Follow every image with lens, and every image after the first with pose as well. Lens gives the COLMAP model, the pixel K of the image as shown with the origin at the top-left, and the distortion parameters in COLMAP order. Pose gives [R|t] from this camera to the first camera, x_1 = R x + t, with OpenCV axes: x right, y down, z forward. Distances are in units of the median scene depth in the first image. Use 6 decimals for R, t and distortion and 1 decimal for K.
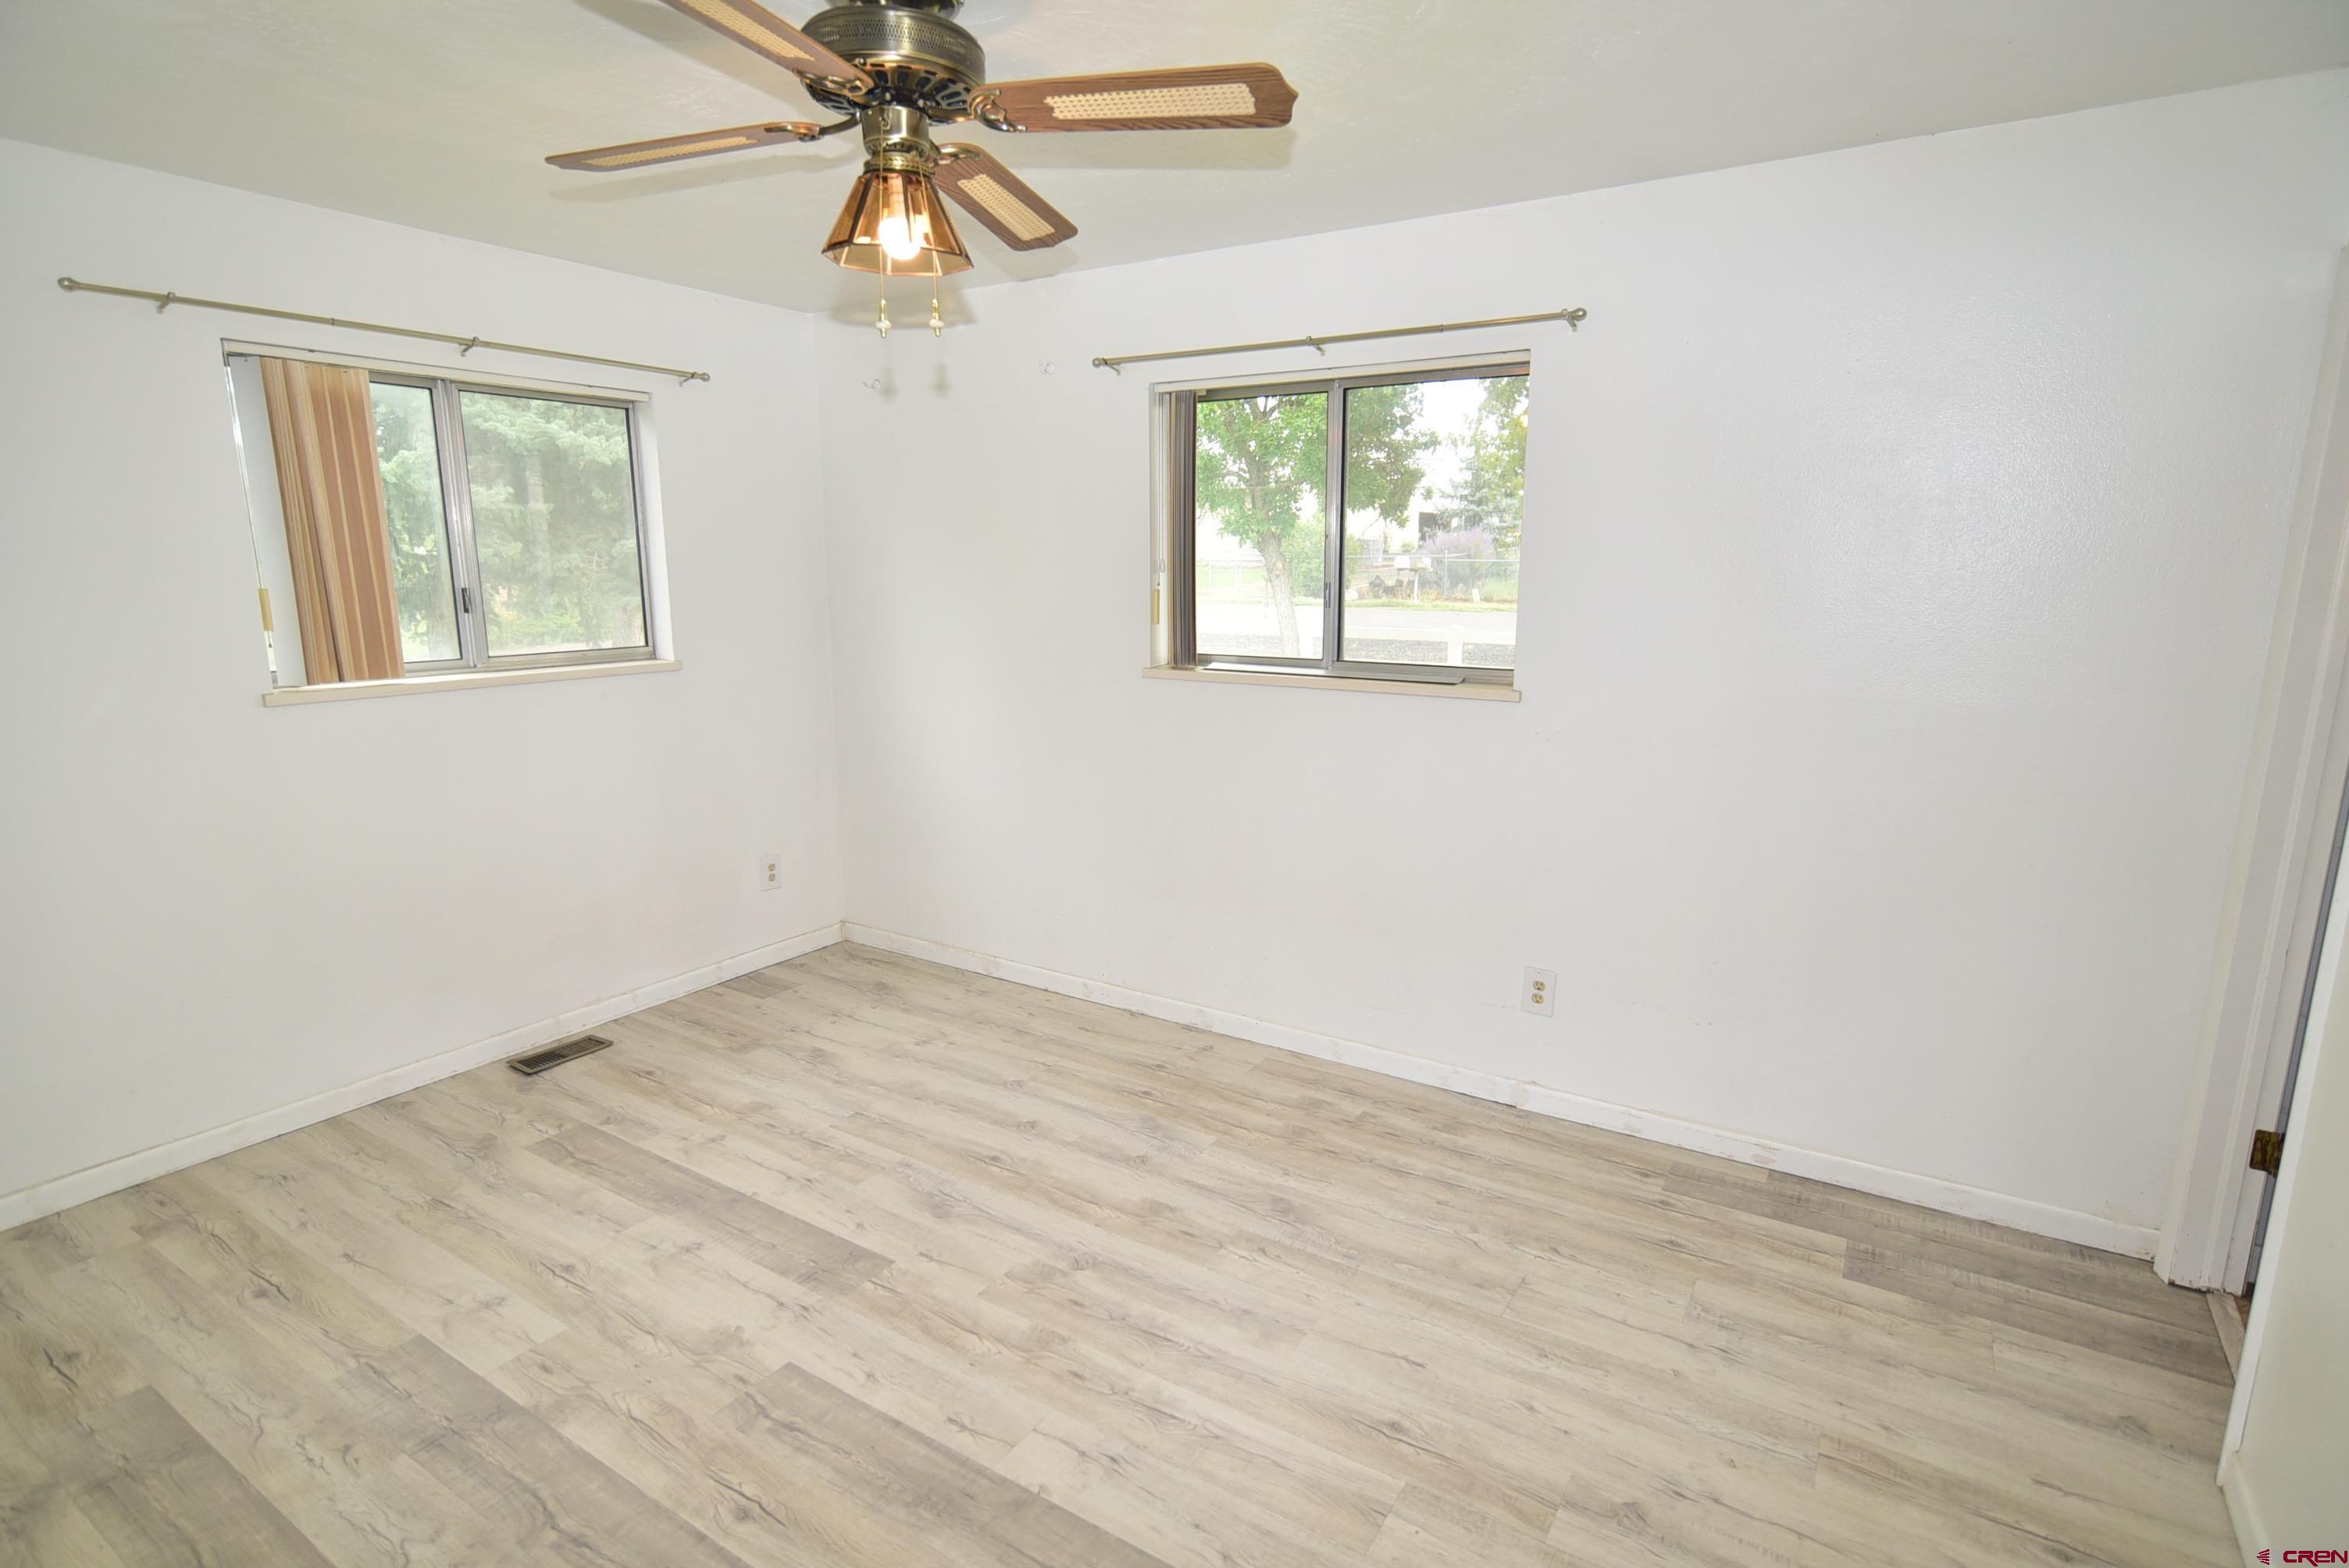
lens RADIAL K [[1179.0, 0, 1176.3], [0, 1179.0, 781.4], [0, 0, 1]] dist [-0.008245, 0.001165]
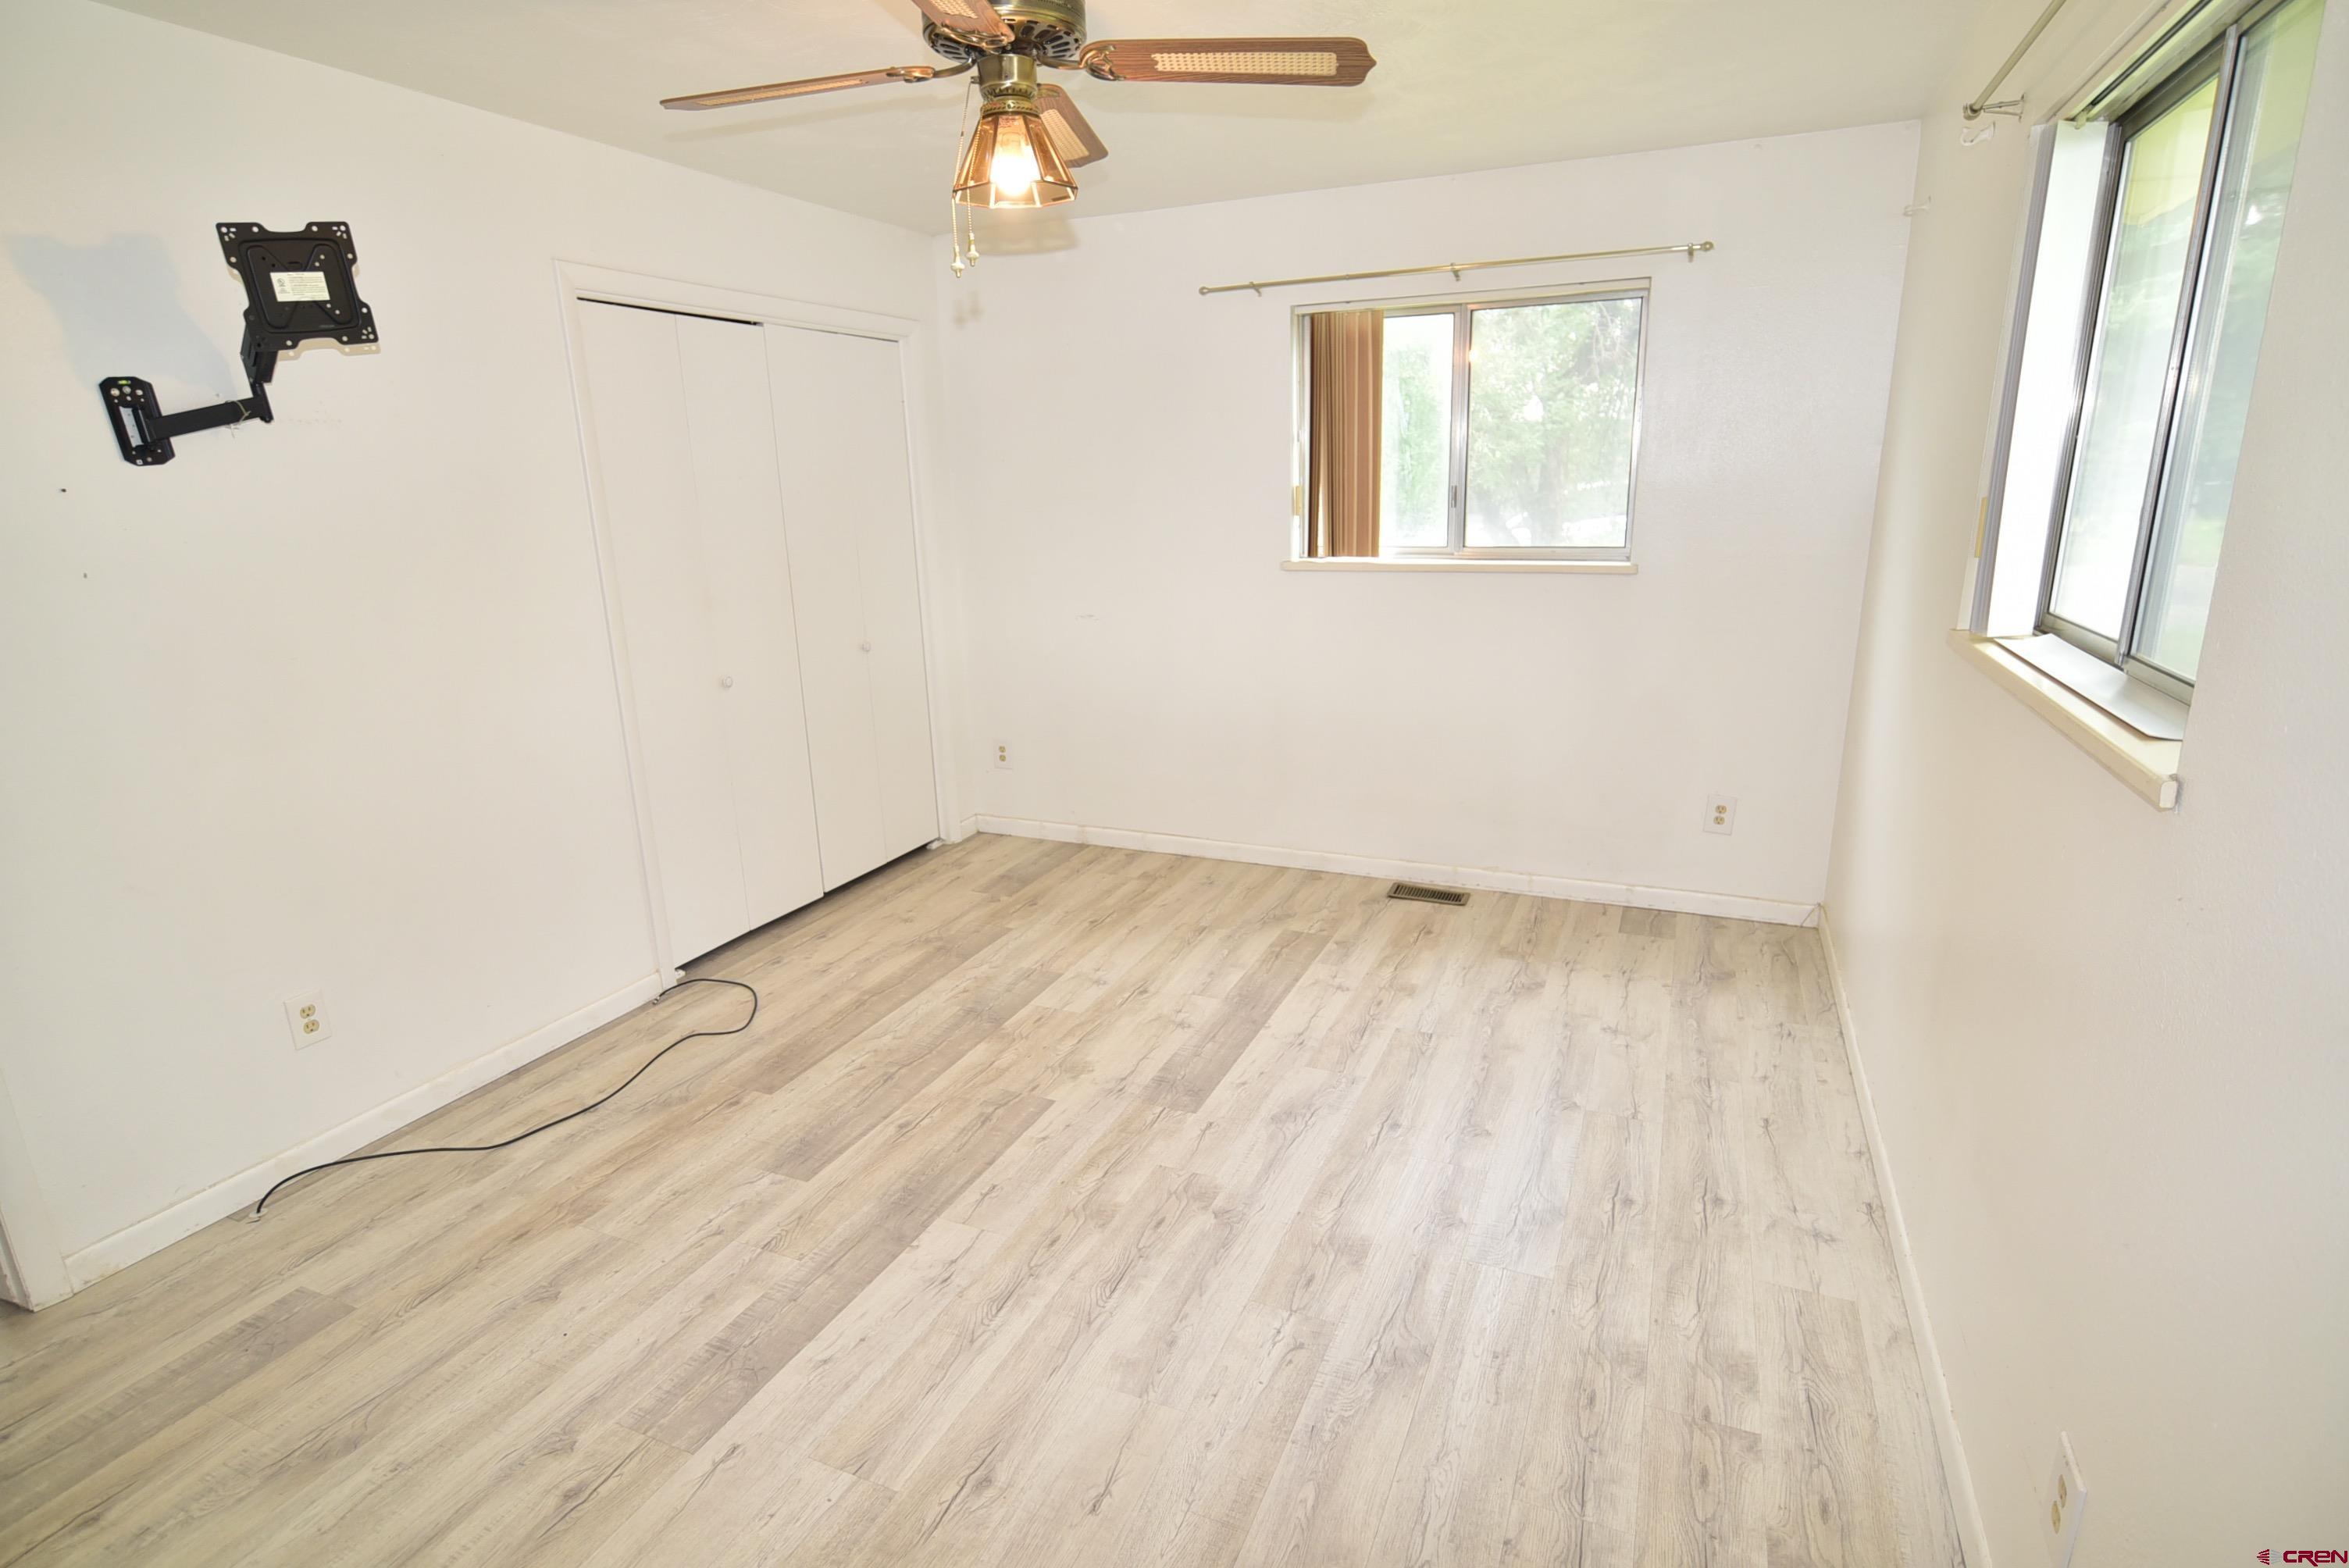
lens RADIAL K [[1179.0, 0, 1176.3], [0, 1179.0, 781.4], [0, 0, 1]] dist [-0.008245, 0.001165]
pose [[0.153775, 0.246299, -0.956917, 0.672172], [-0.159237, 0.961955, 0.222007, -0.120767], [0.975191, 0.118237, 0.187144, 0.675536]]
